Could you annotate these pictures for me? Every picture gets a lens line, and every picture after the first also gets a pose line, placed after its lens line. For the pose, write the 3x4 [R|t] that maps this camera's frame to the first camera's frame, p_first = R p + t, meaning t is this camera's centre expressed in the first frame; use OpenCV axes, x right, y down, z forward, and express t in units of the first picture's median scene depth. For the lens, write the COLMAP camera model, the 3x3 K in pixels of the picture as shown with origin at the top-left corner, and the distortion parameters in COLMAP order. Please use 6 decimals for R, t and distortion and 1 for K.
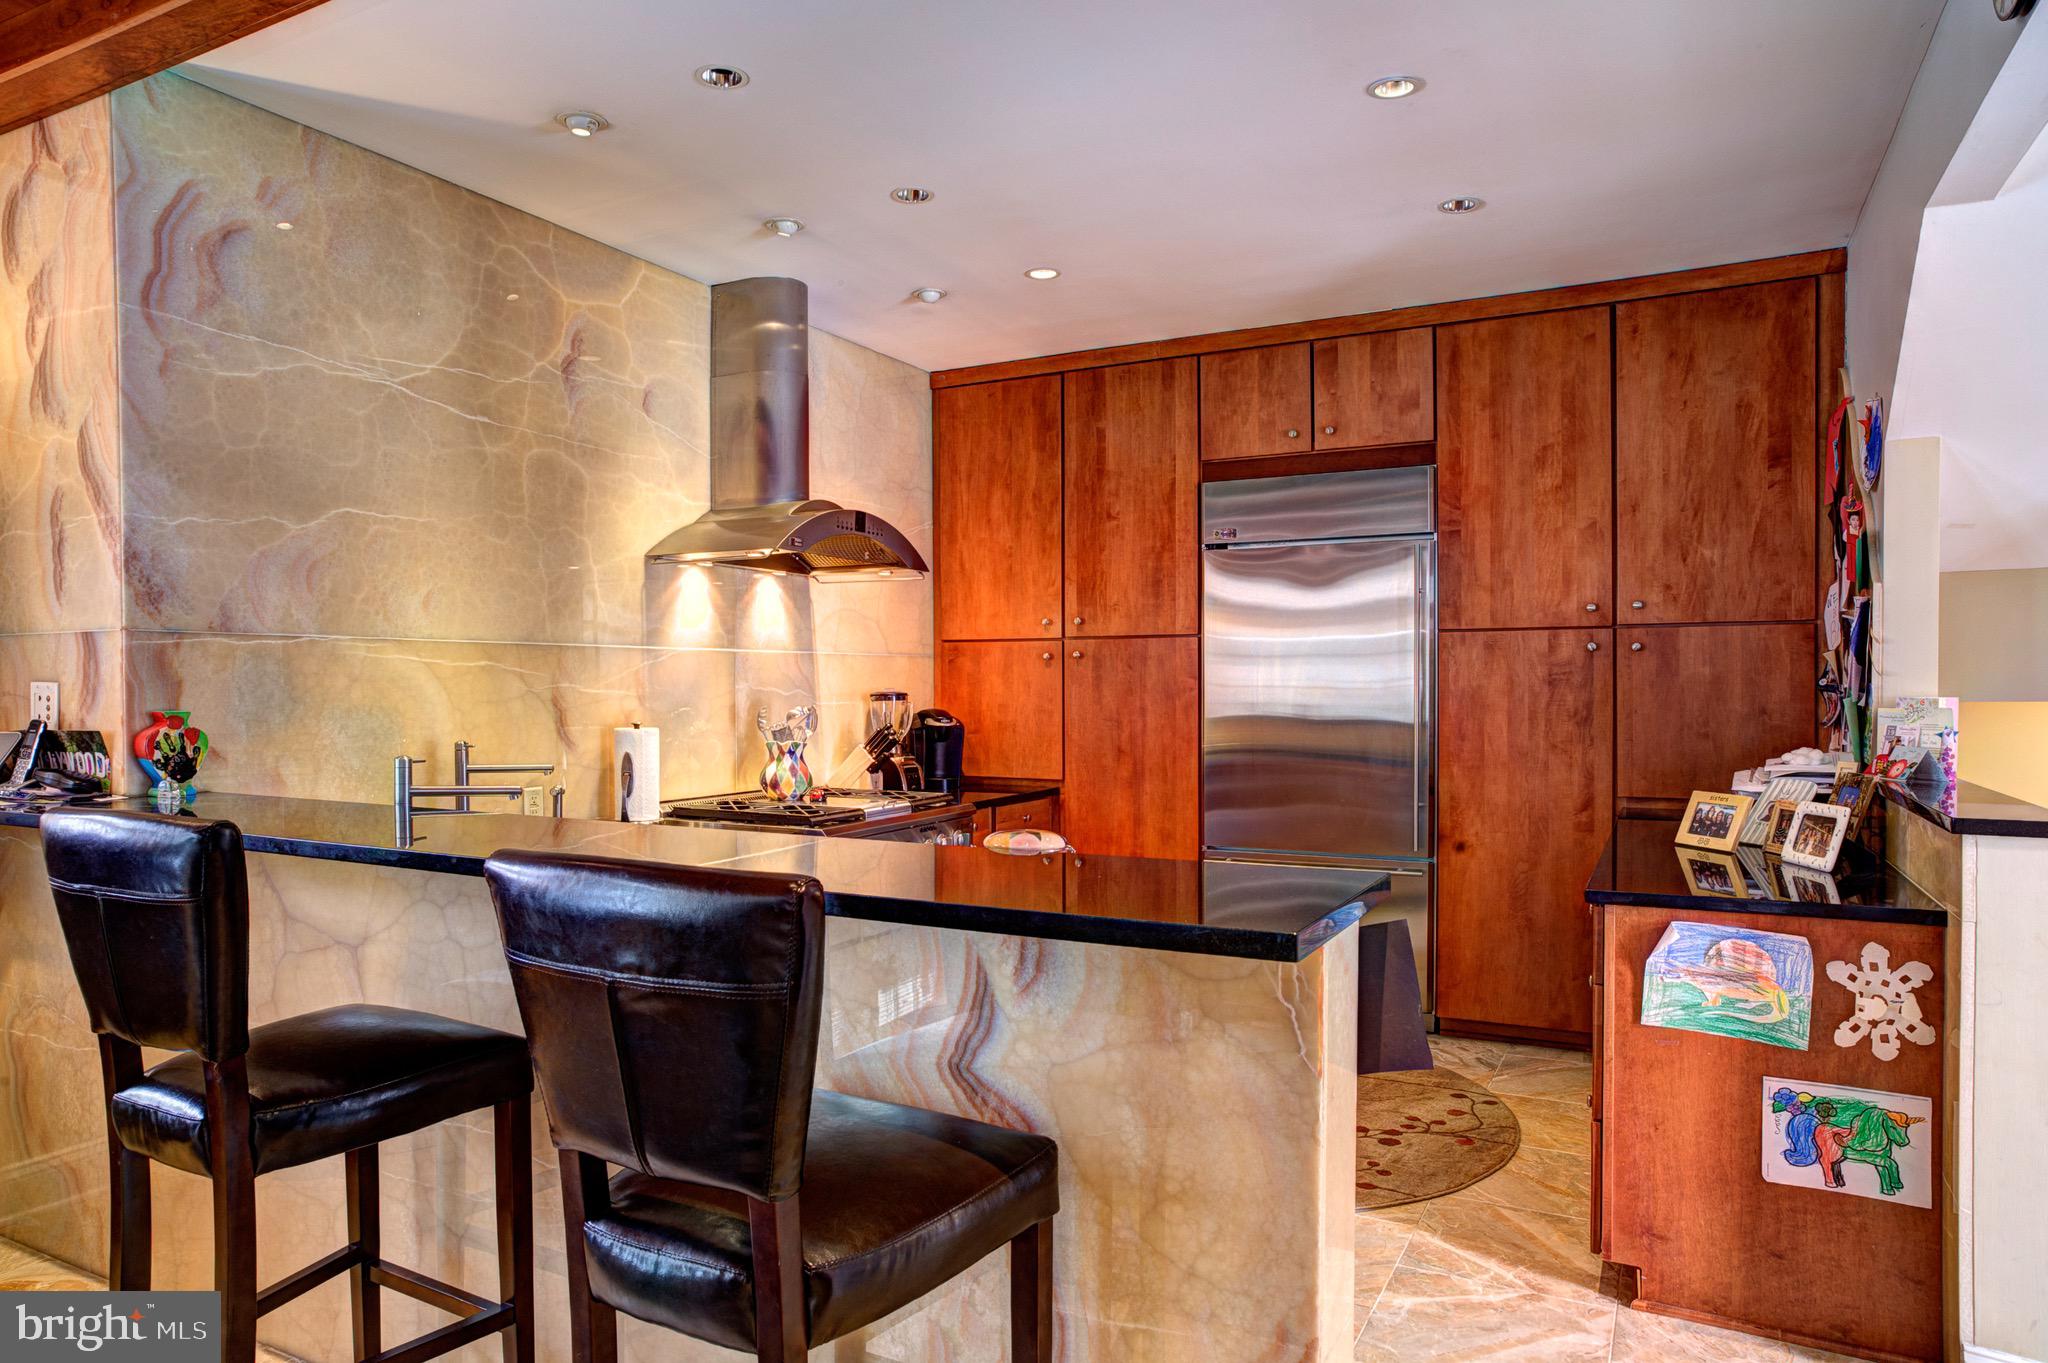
lens RADIAL K [[1263.9, 0, 1020.6], [0, 1263.9, 693.2], [0, 0, 1]] dist [-0.086175, 0.080205]
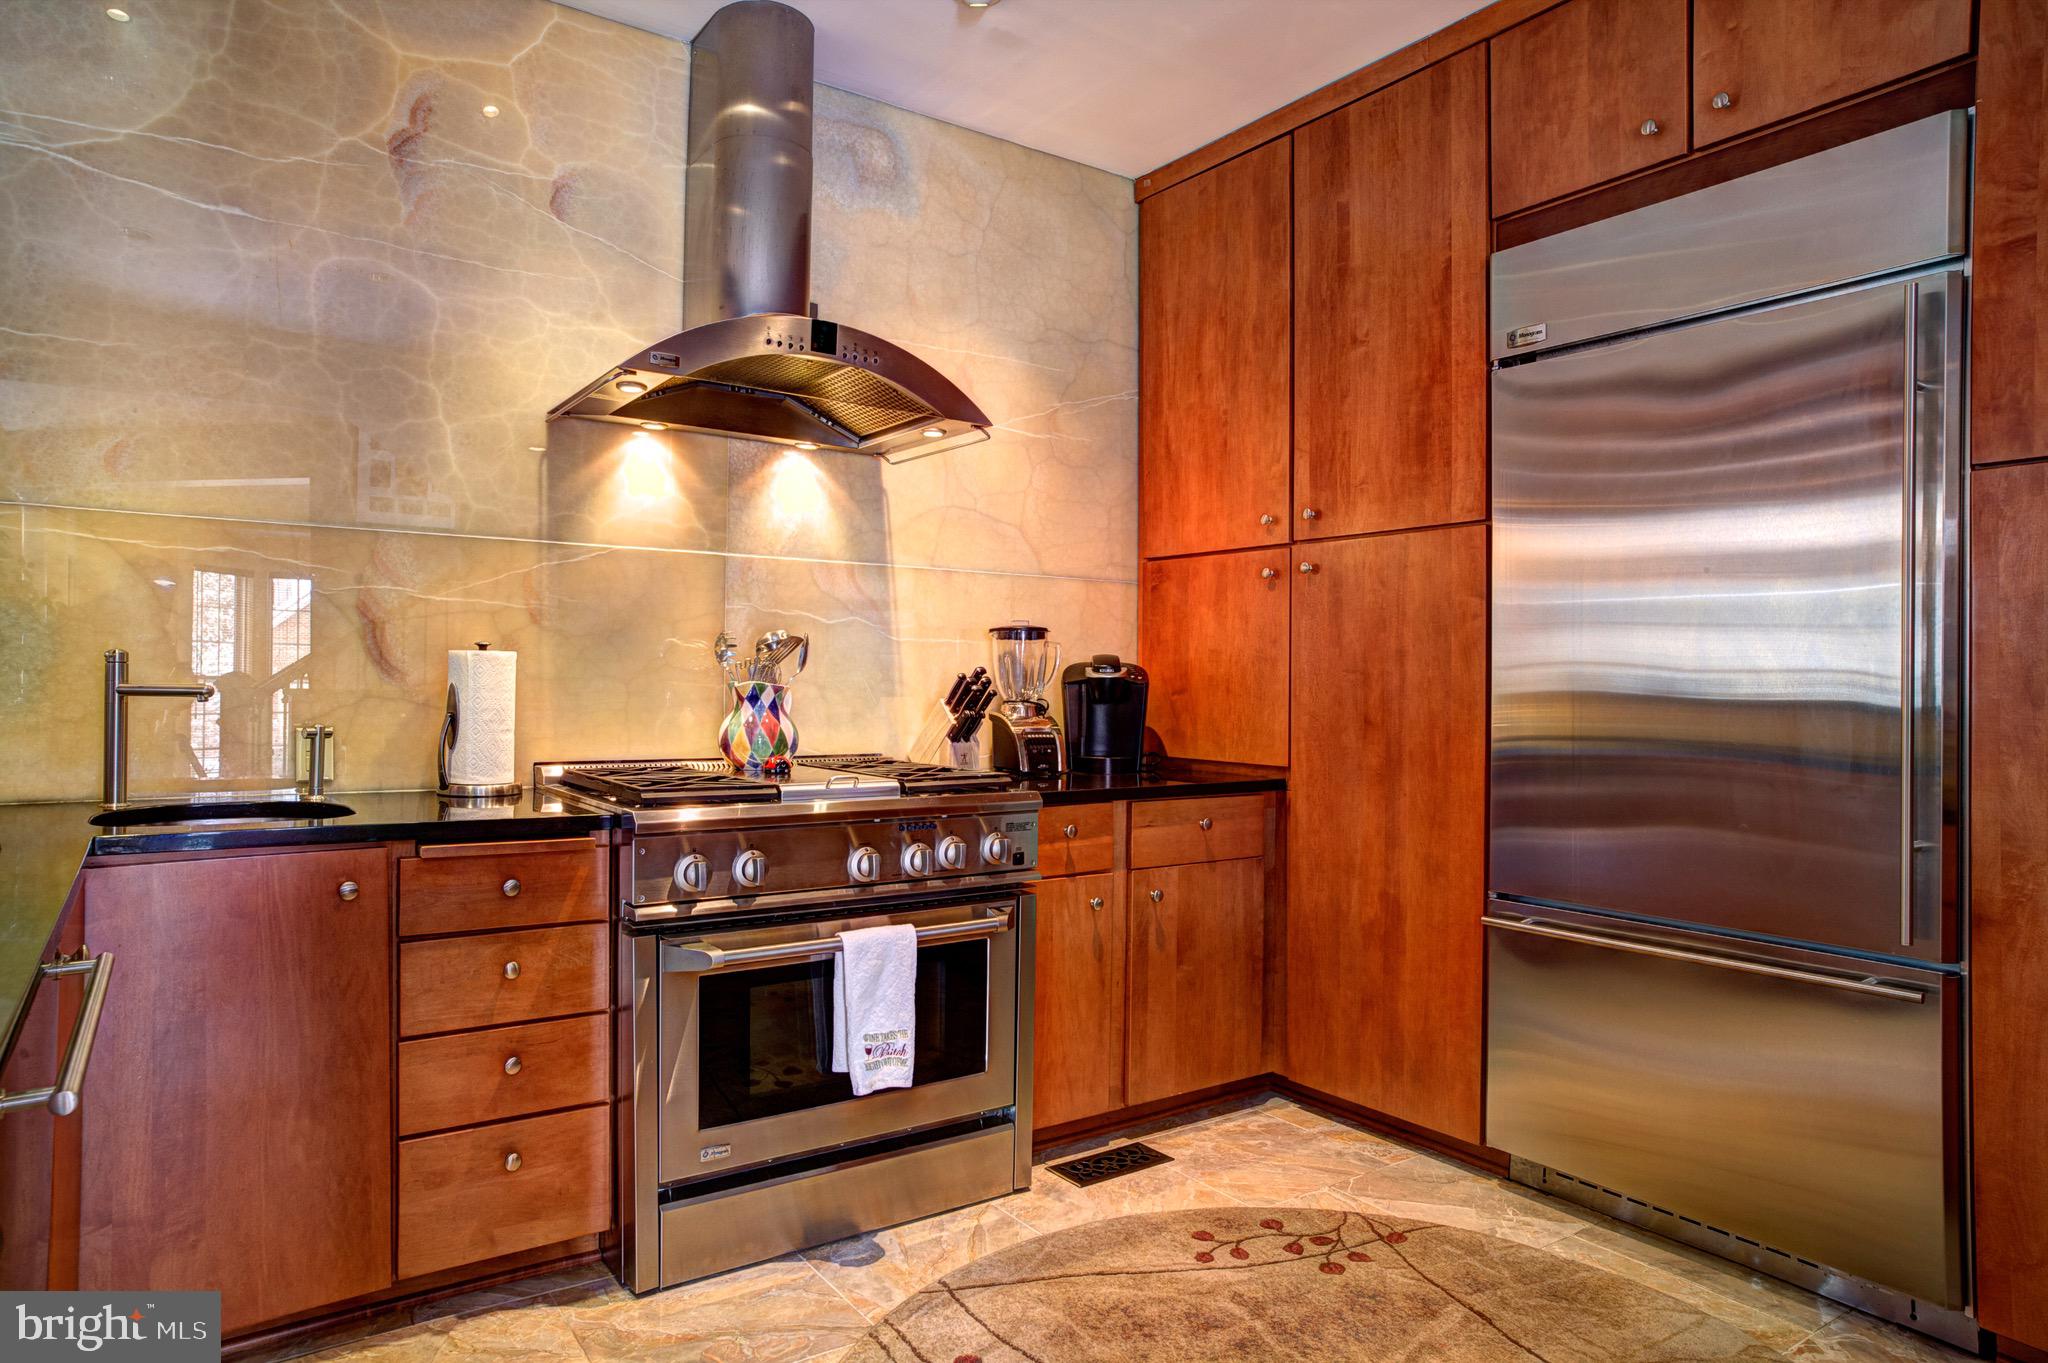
lens RADIAL K [[1246.6, 0, 1021.6], [0, 1246.6, 670.3], [0, 0, 1]] dist [-0.085545, 0.078036]
pose [[0.890993, 0.007976, -0.453947, 0.220148], [-0.017414, 0.999710, -0.016615, 0.036788], [0.453683, 0.022709, 0.890874, 0.432674]]
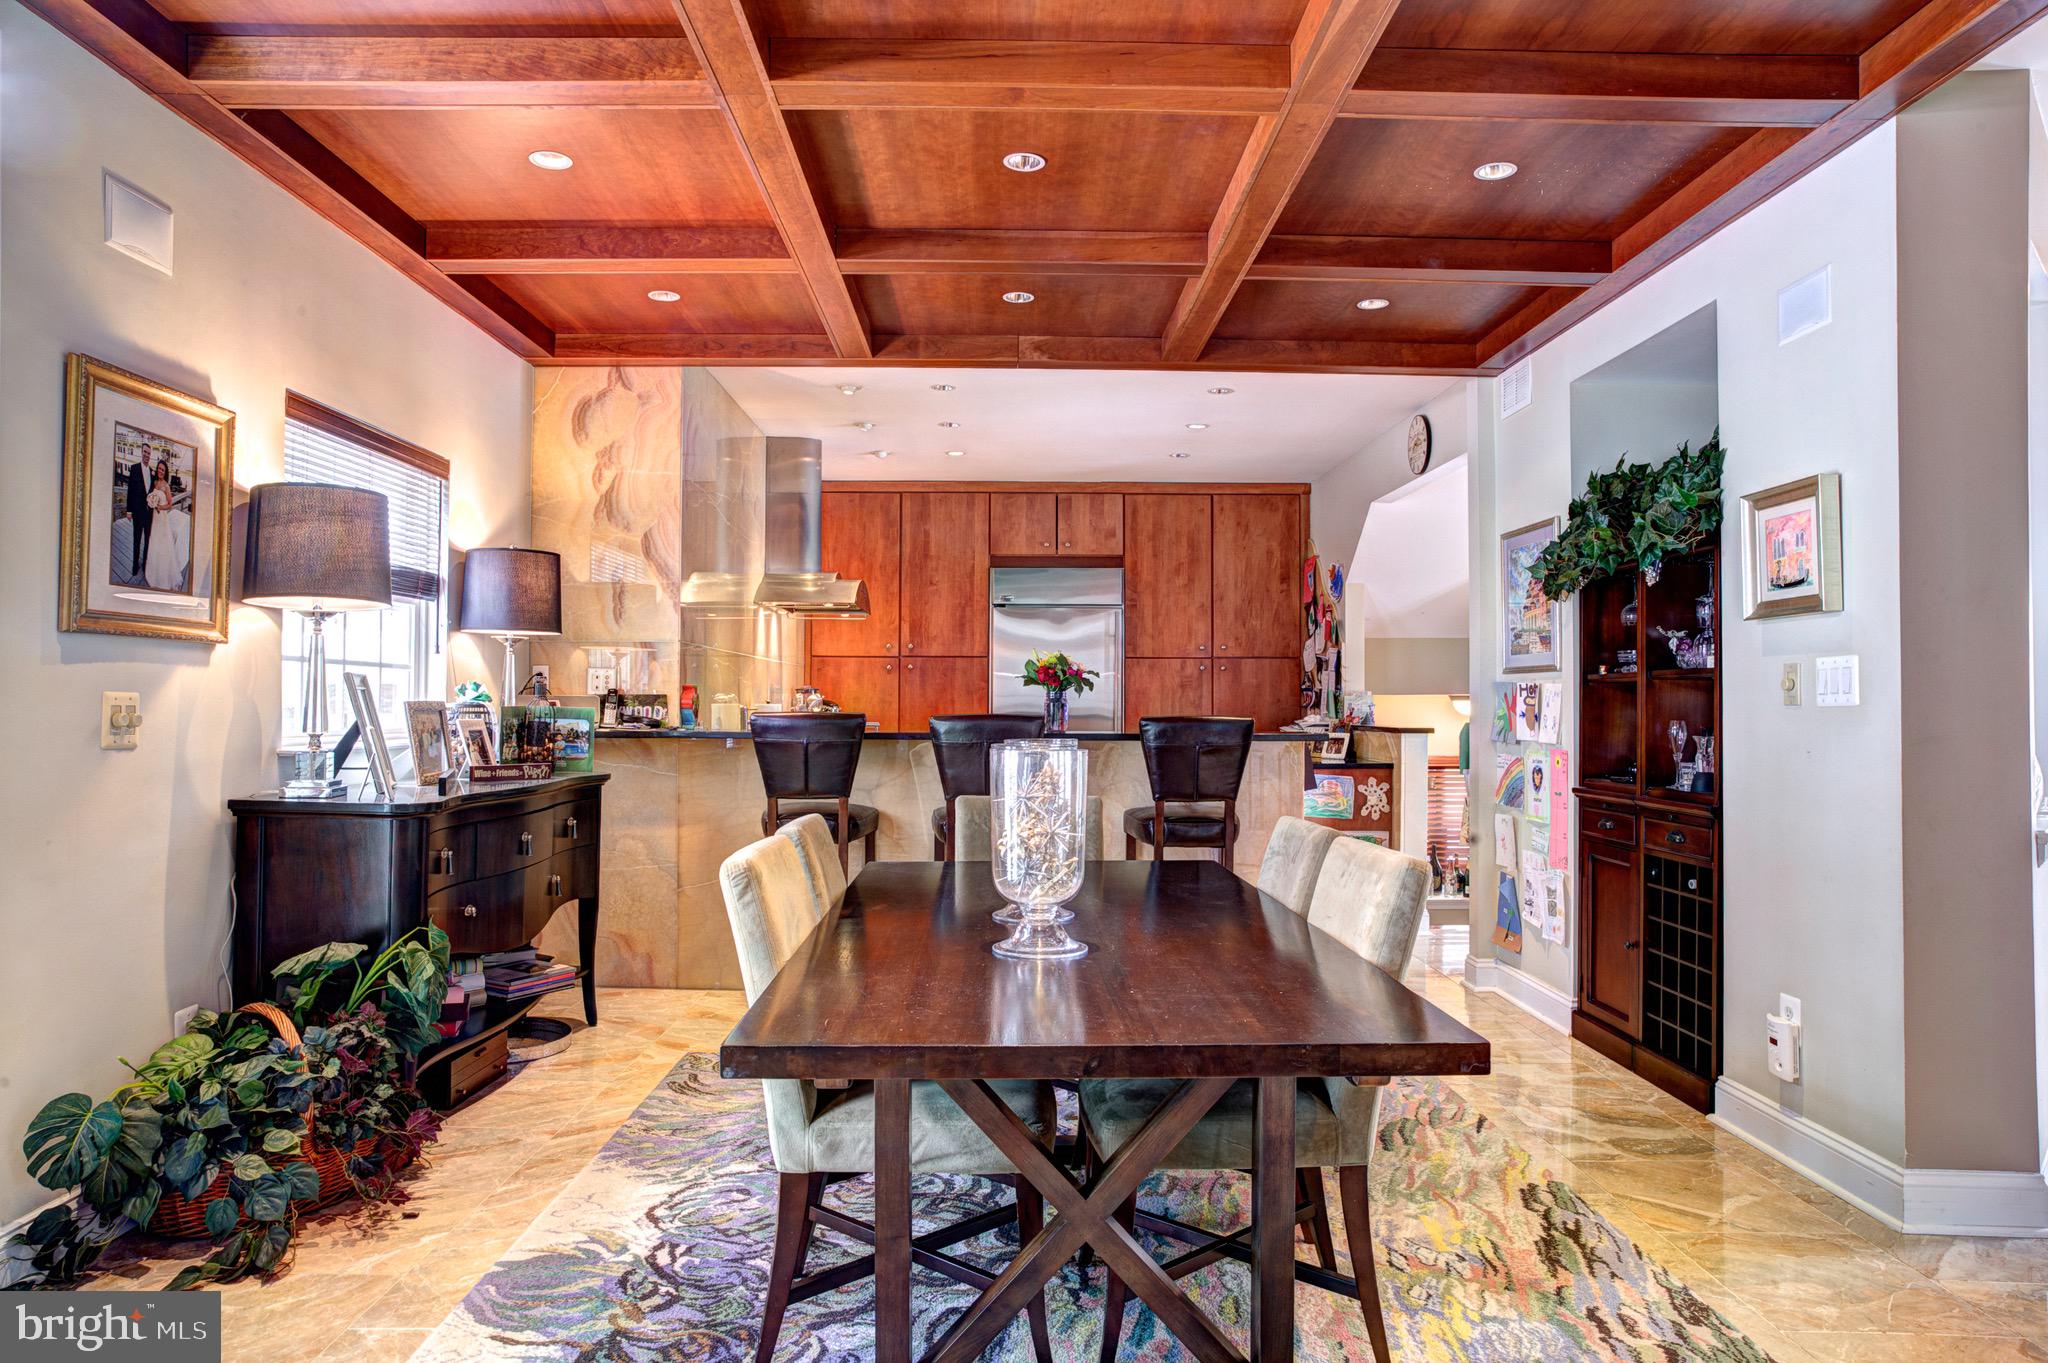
lens RADIAL K [[1246.6, 0, 1021.6], [0, 1246.6, 670.3], [0, 0, 1]] dist [-0.085545, 0.078036]
pose [[0.875577, 0.019908, 0.482667, -0.671204], [-0.003681, 0.999396, -0.034543, 0.032178], [-0.483064, 0.028468, 0.875122, -0.526138]]
